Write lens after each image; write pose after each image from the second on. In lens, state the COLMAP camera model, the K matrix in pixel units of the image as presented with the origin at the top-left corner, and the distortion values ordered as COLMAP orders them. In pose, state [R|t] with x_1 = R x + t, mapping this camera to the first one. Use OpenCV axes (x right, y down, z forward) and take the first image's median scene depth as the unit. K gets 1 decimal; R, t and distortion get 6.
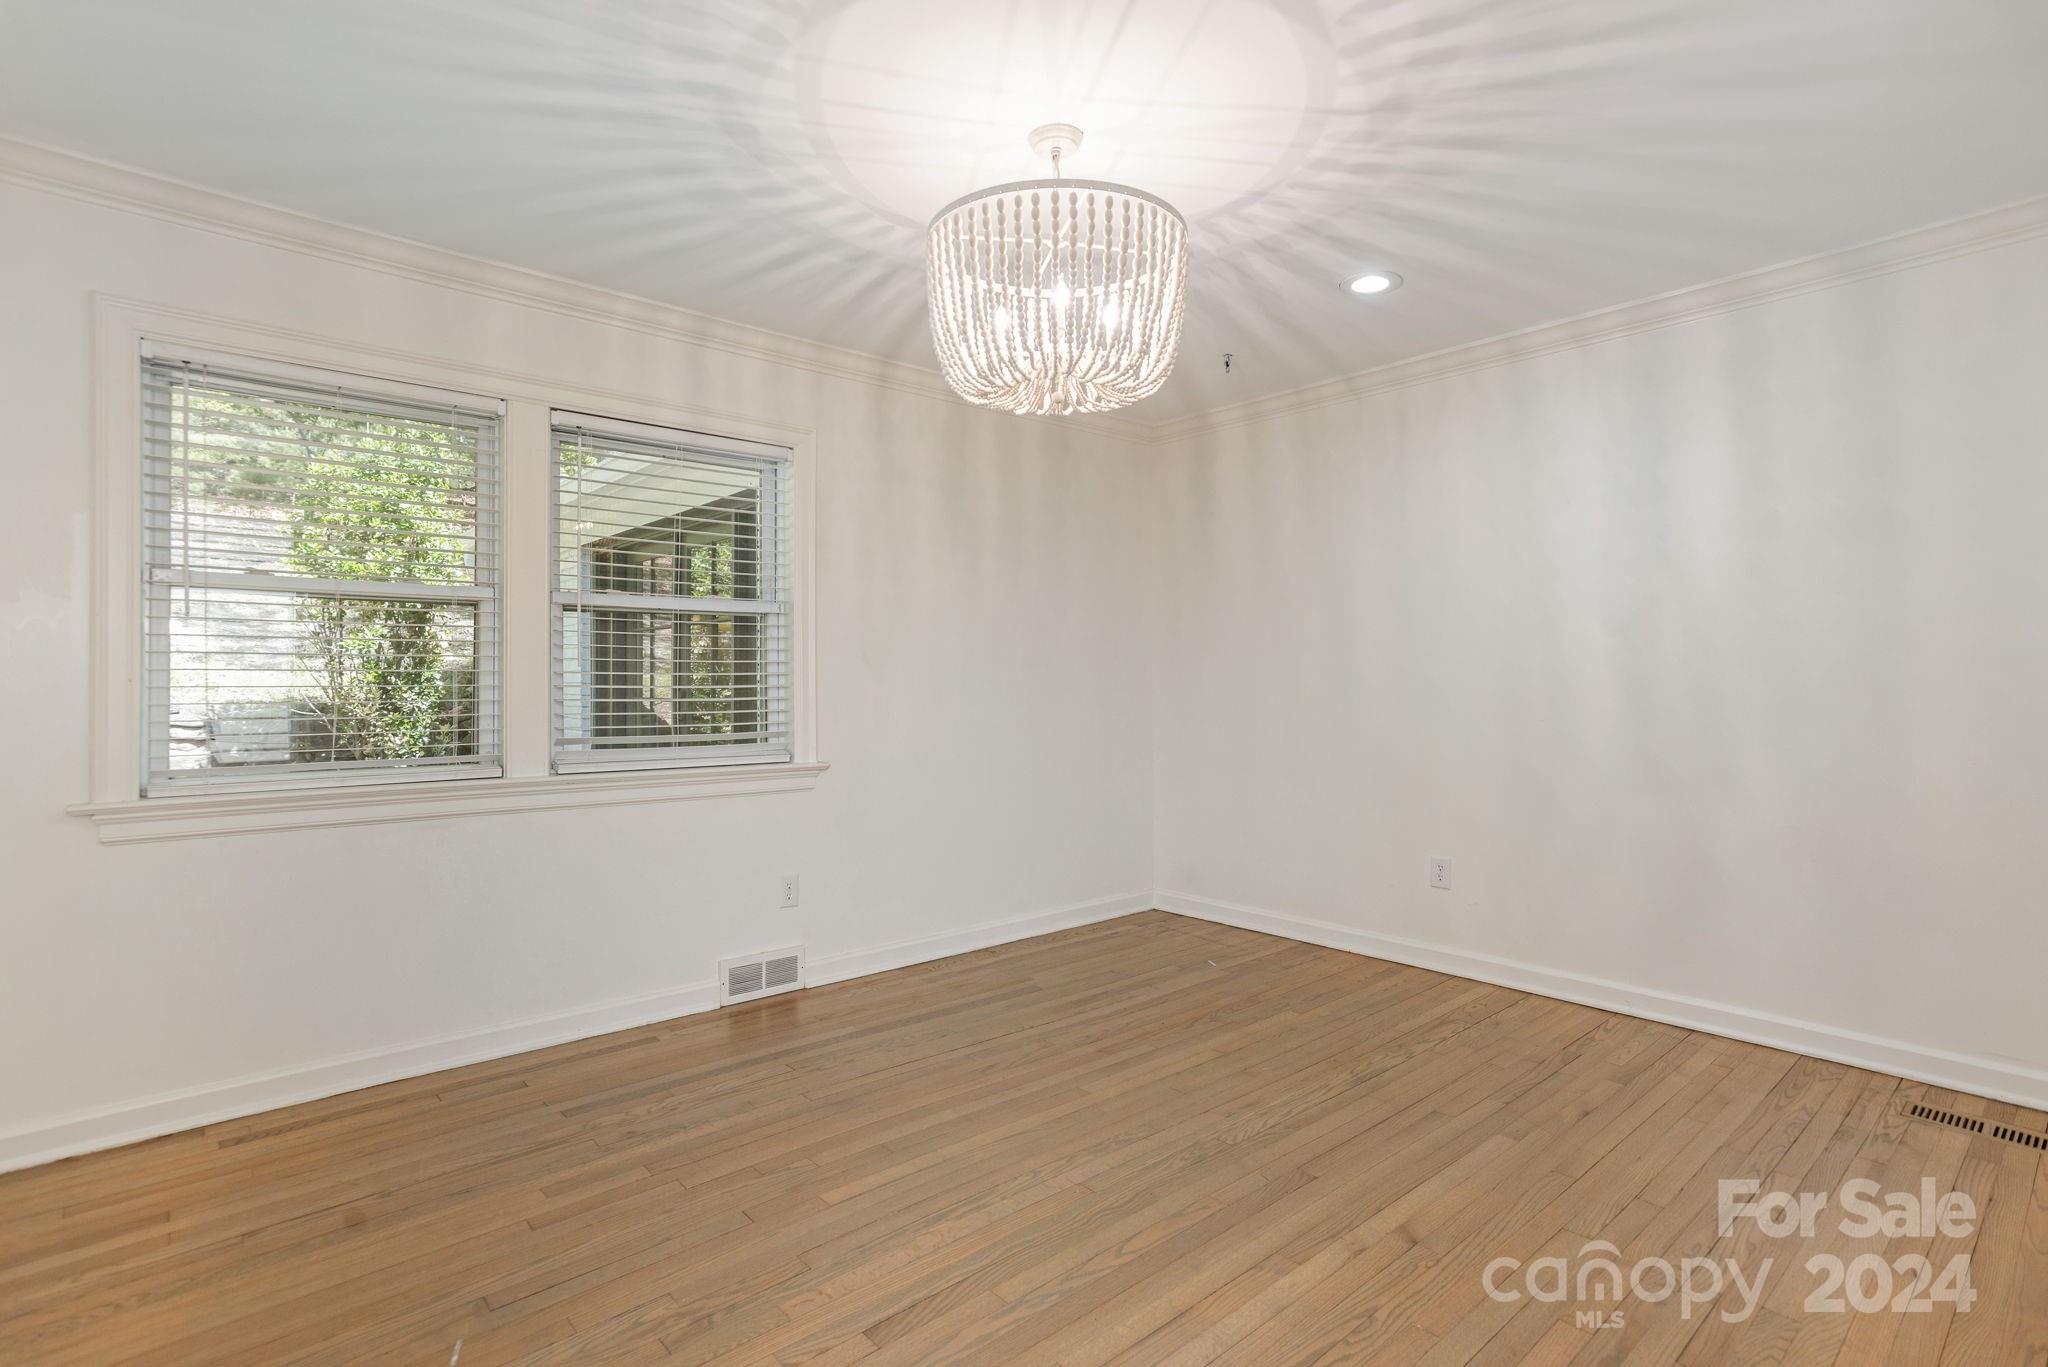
lens RADIAL K [[987.3, 0, 1024.0], [0, 987.3, 683.5], [0, 0, 1]] dist [-0.003000, -0.000363]
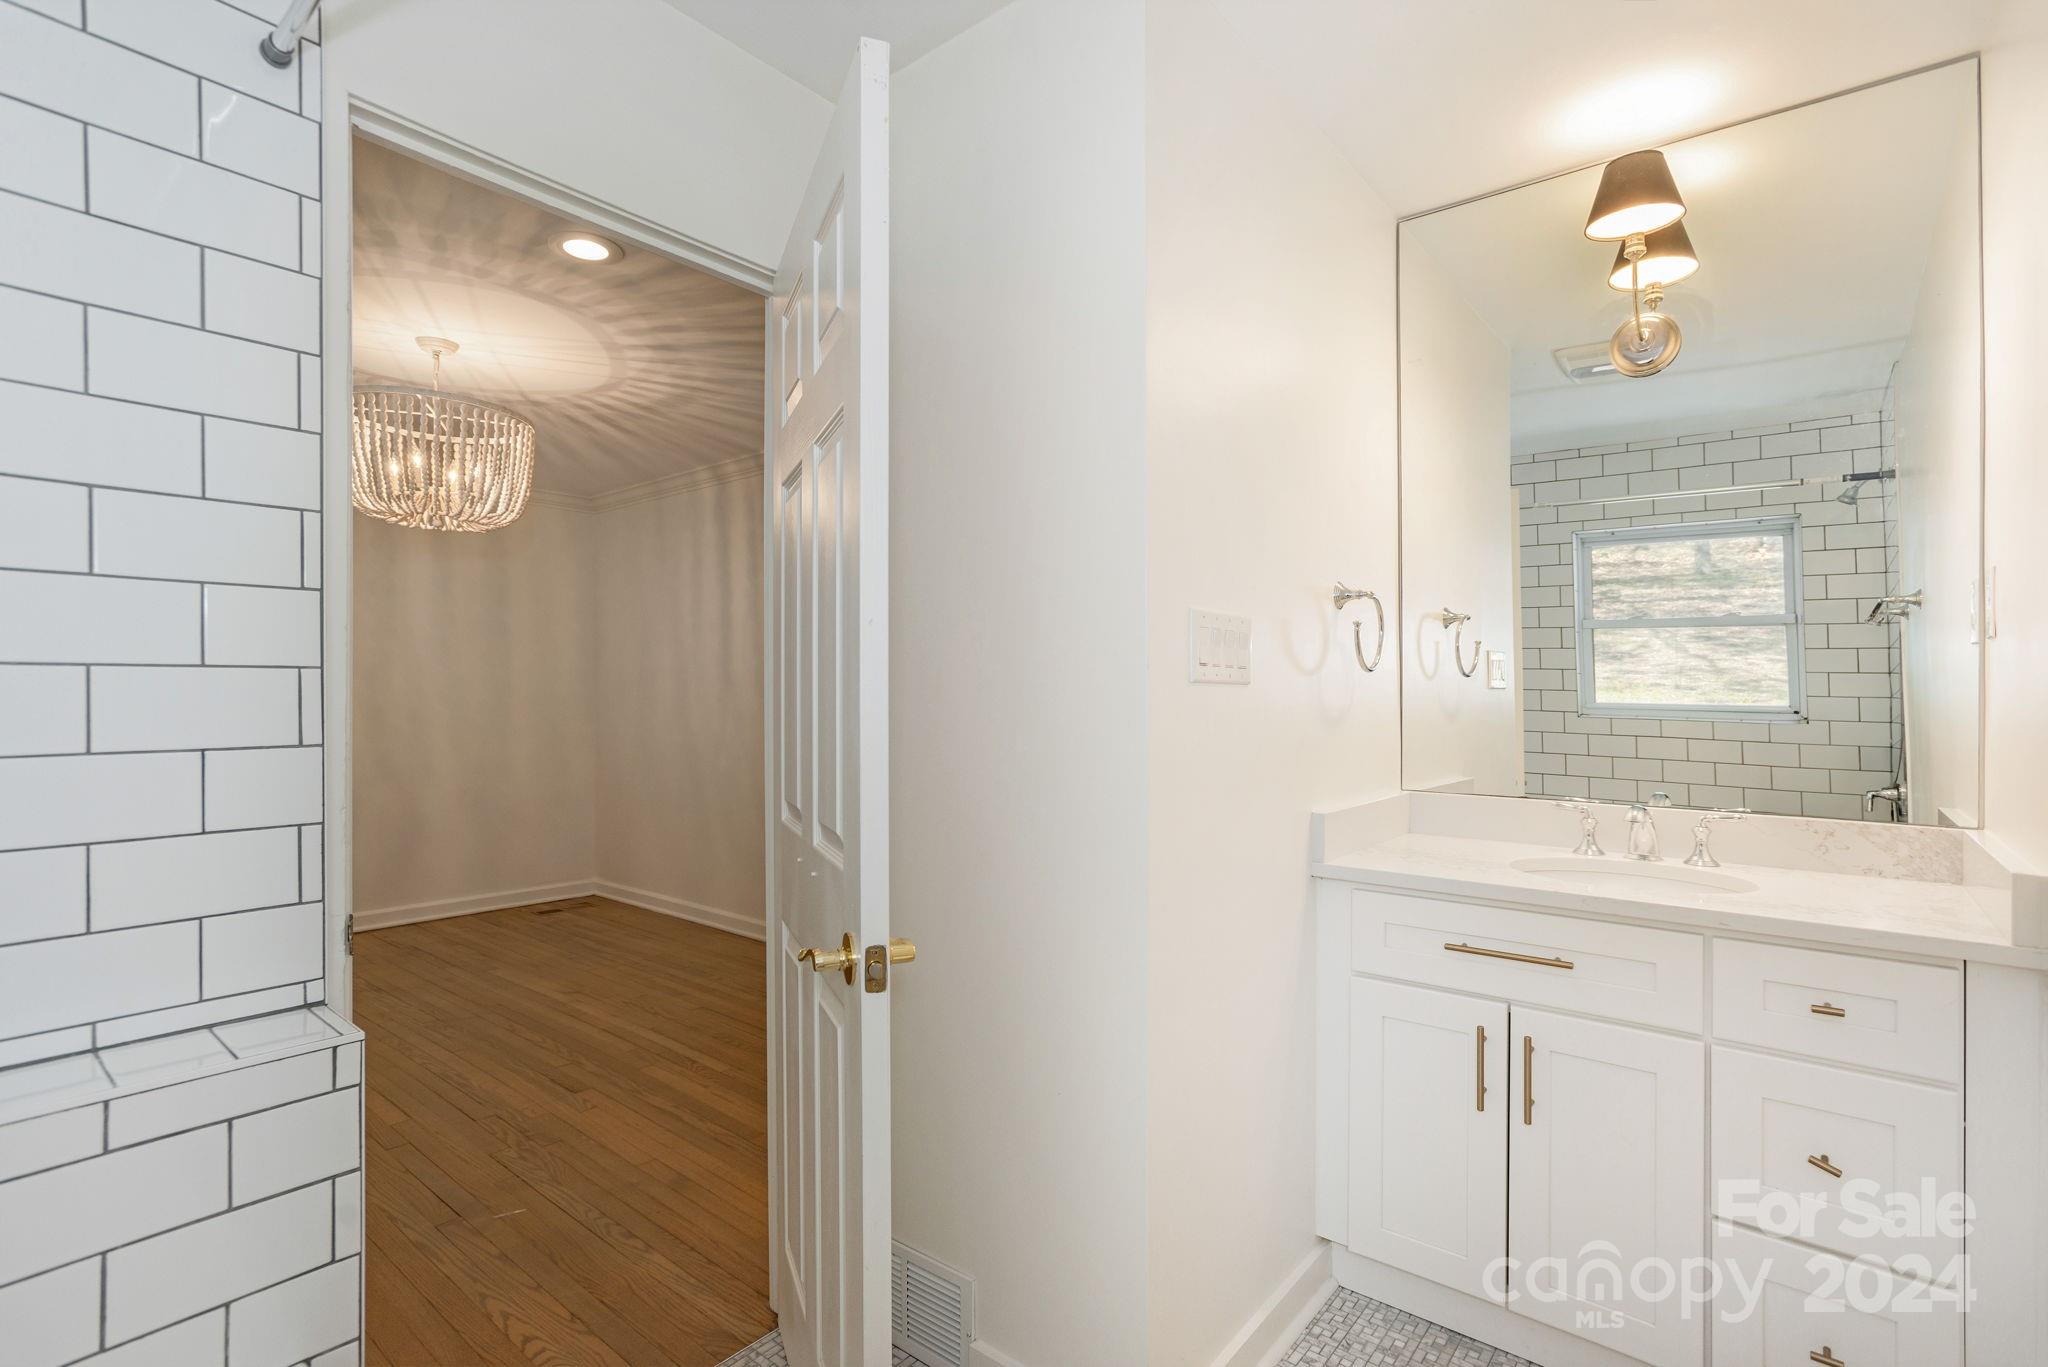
lens RADIAL K [[987.3, 0, 1024.0], [0, 987.3, 683.5], [0, 0, 1]] dist [-0.003000, -0.000363]
pose [[-0.172904, 0.012240, 0.984863, -1.702800], [-0.005043, 0.999899, -0.013312, -0.040344], [-0.984926, -0.007268, -0.172824, 0.440030]]
